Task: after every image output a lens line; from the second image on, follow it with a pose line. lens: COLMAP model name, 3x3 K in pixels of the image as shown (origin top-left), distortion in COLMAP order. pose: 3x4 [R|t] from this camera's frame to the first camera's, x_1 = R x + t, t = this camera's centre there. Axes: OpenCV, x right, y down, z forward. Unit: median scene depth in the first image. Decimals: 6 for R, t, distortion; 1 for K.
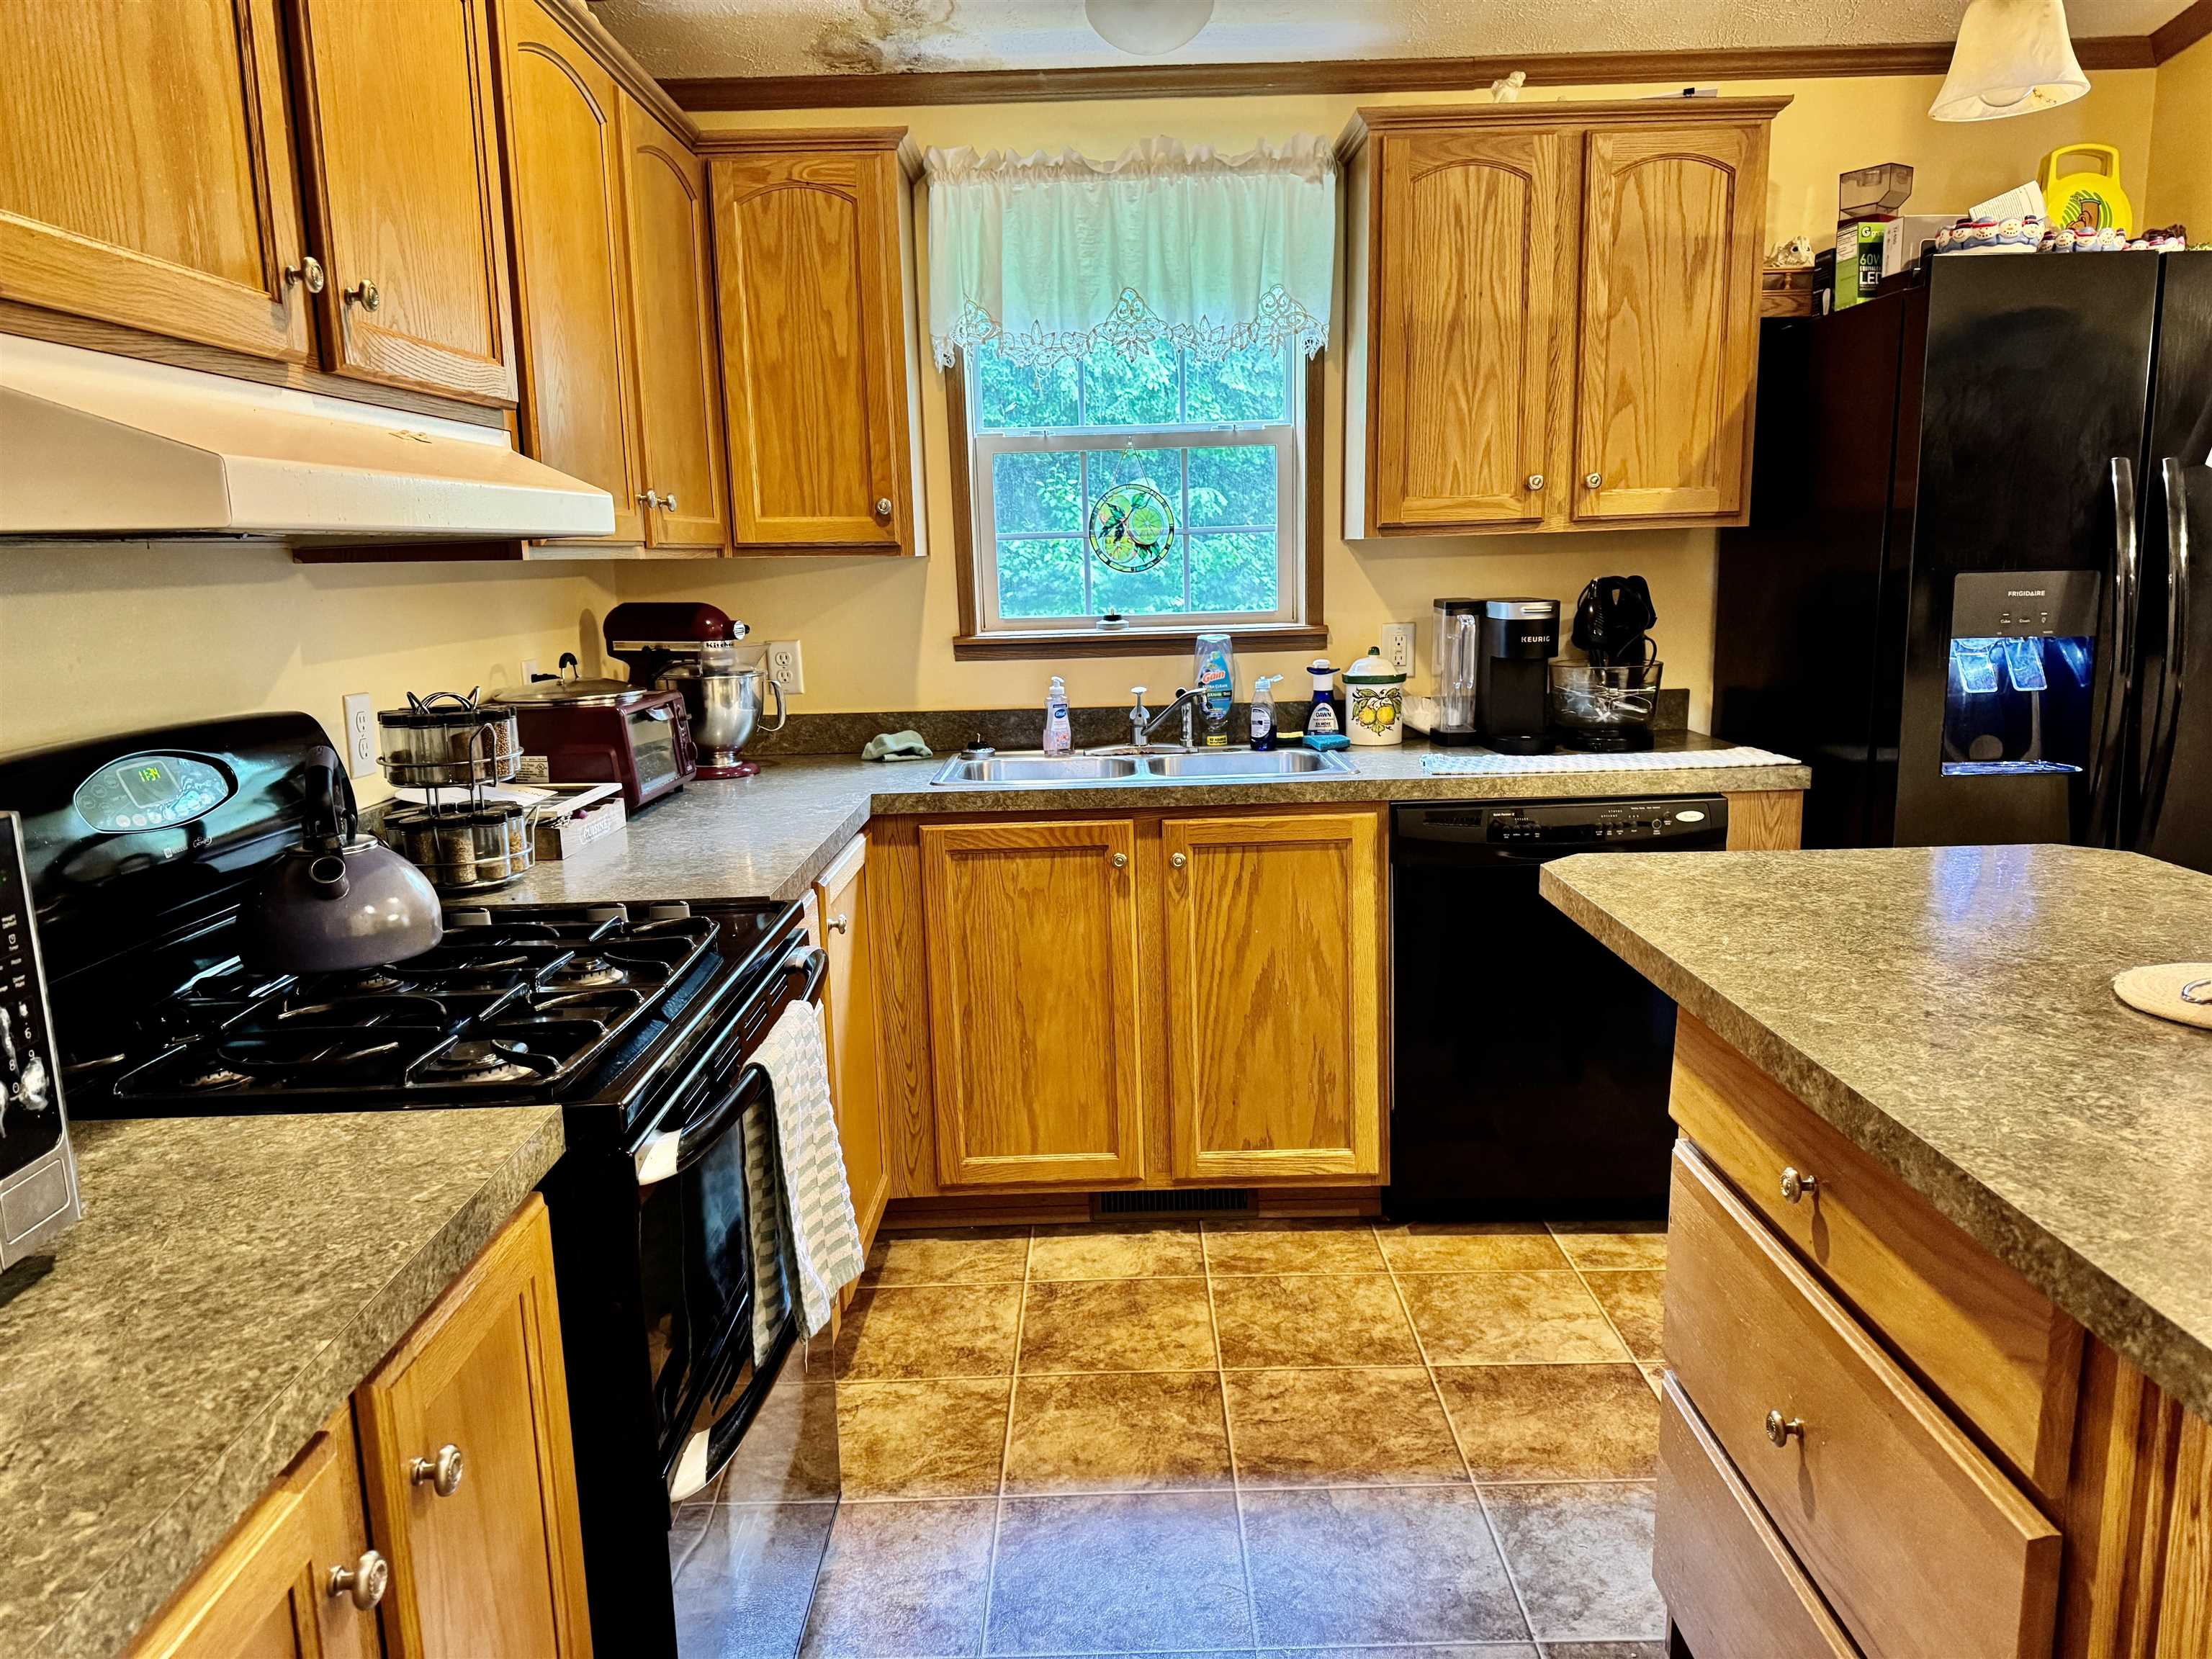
lens RADIAL K [[1562.5, 0, 1110.7], [0, 1562.5, 845.1], [0, 0, 1]] dist [0.031482, -0.016061]
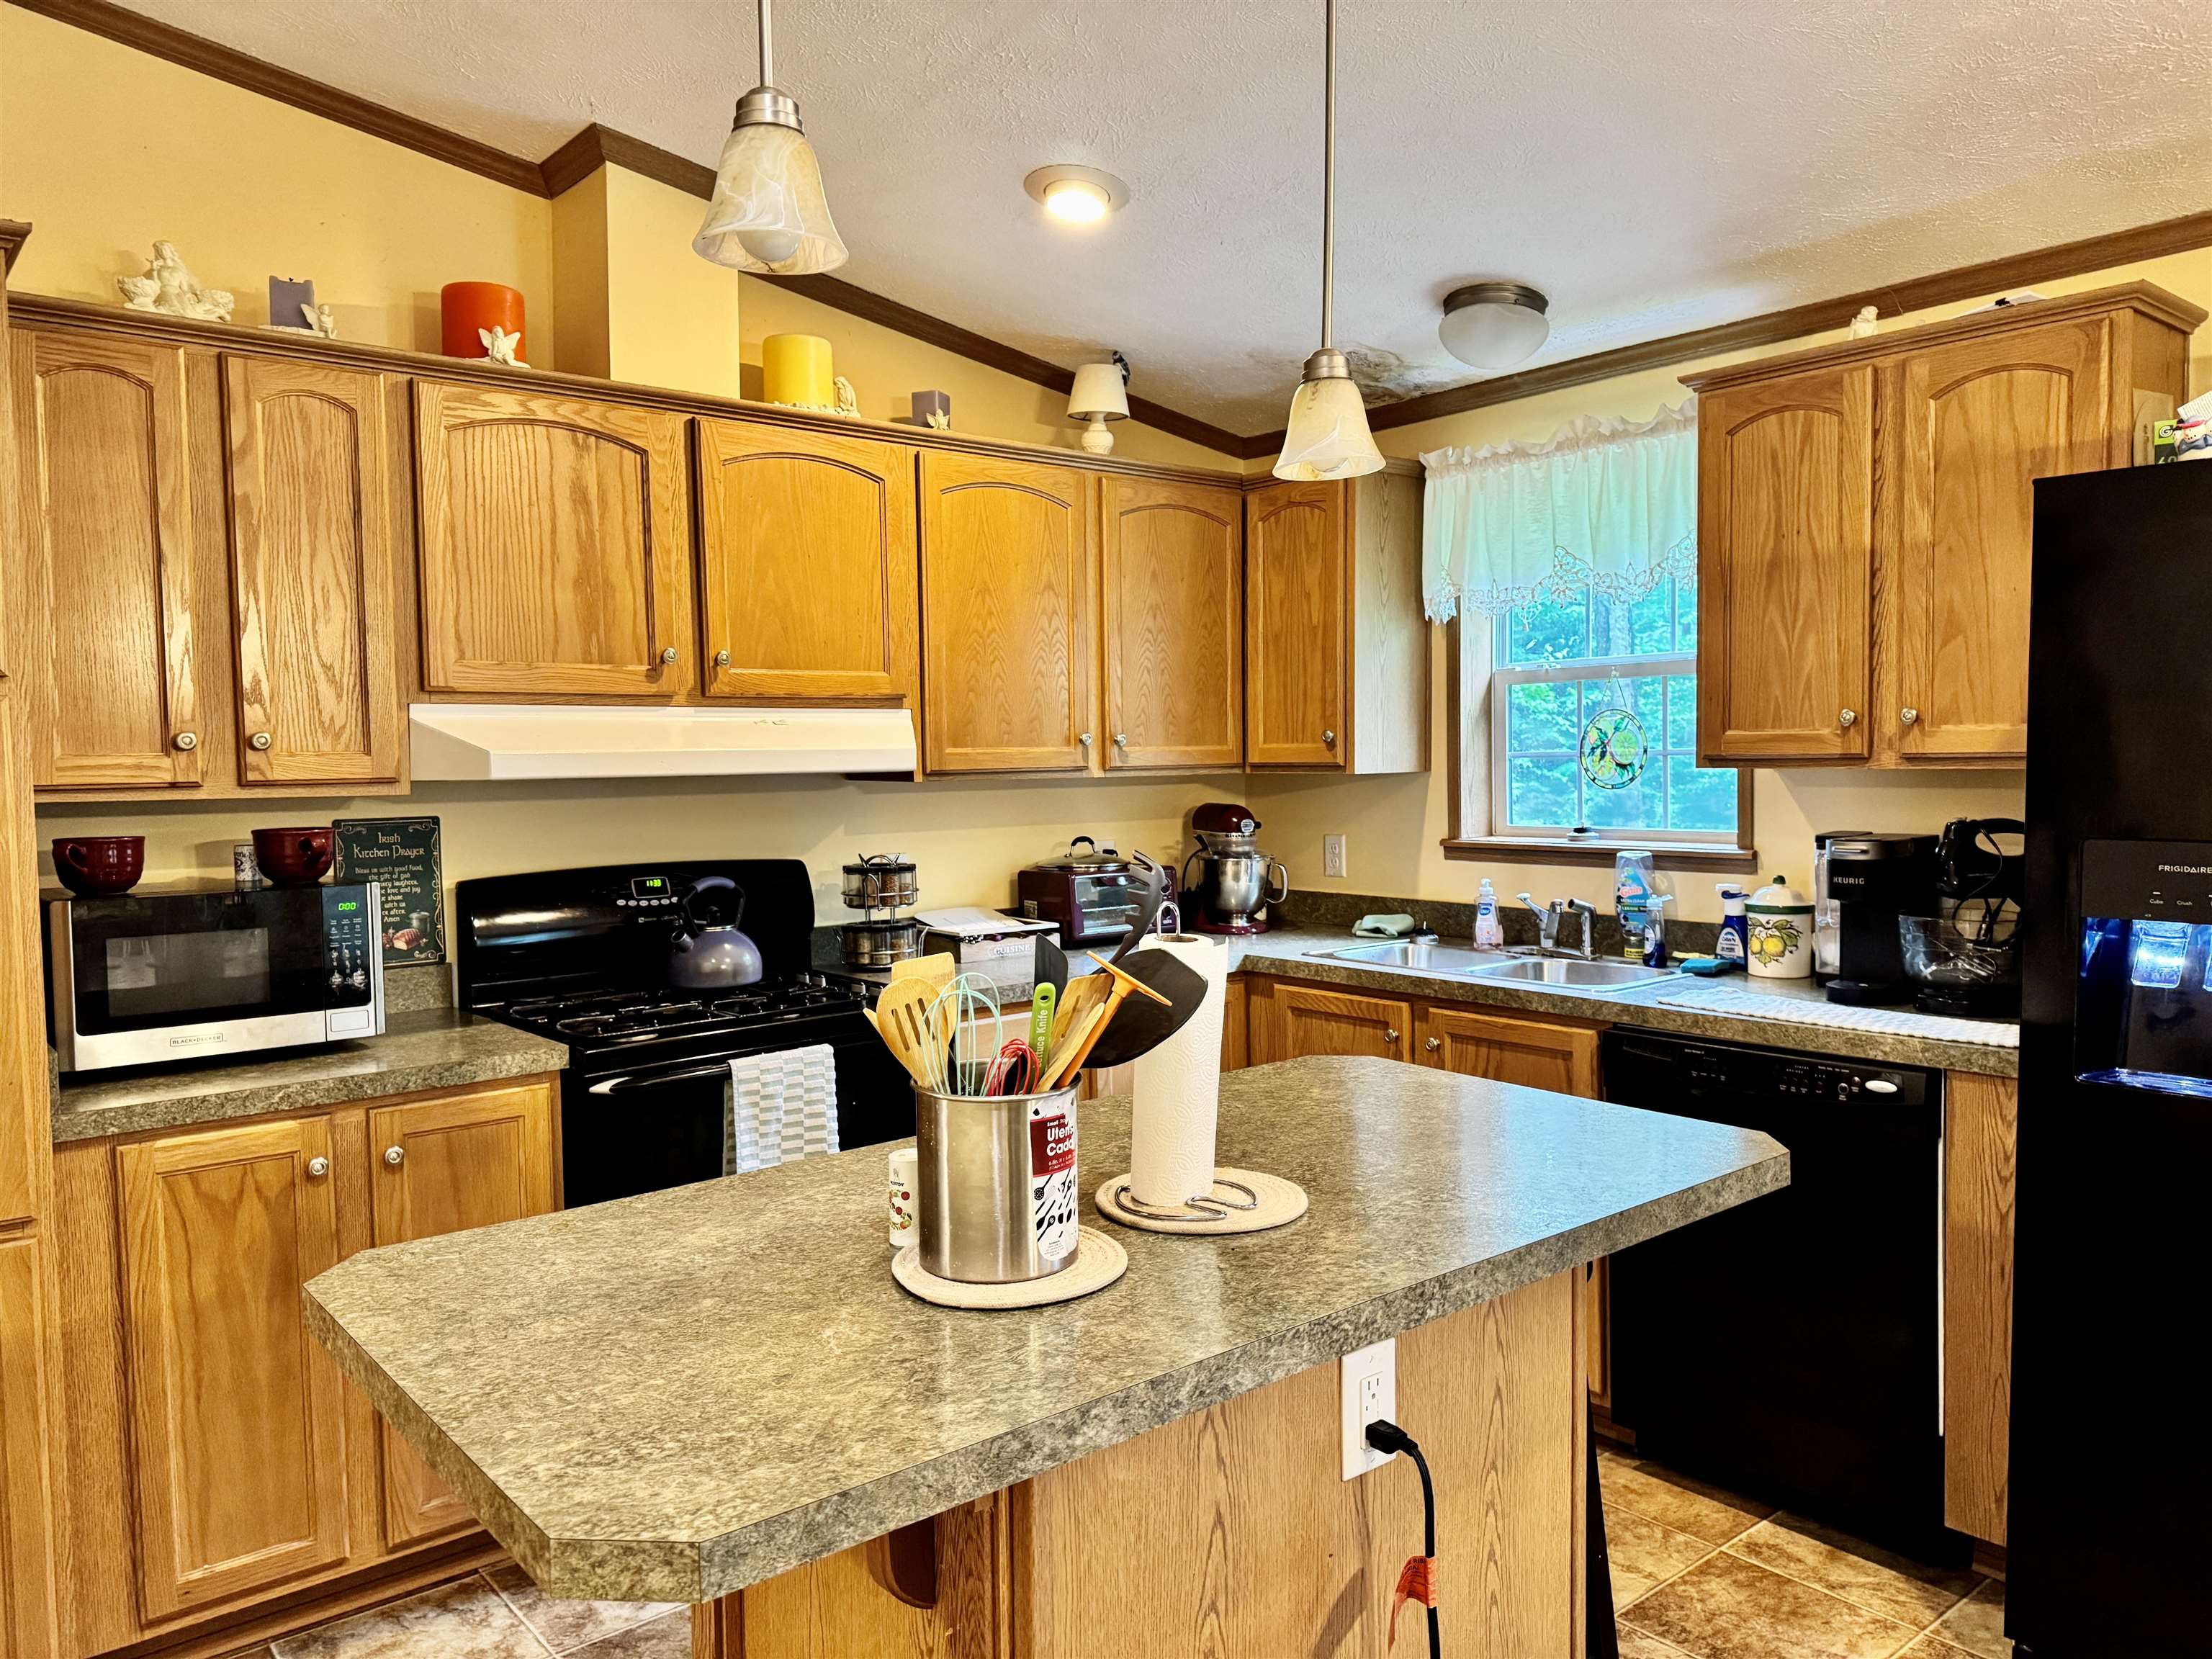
lens RADIAL K [[1562.5, 0, 1109.9], [0, 1562.5, 827.9], [0, 0, 1]] dist [0.031482, -0.016061]
pose [[0.628661, 0.054797, -0.775747, 0.733257], [-0.140959, 0.989021, -0.044370, -0.059225], [0.764798, 0.137242, 0.629483, 0.064644]]
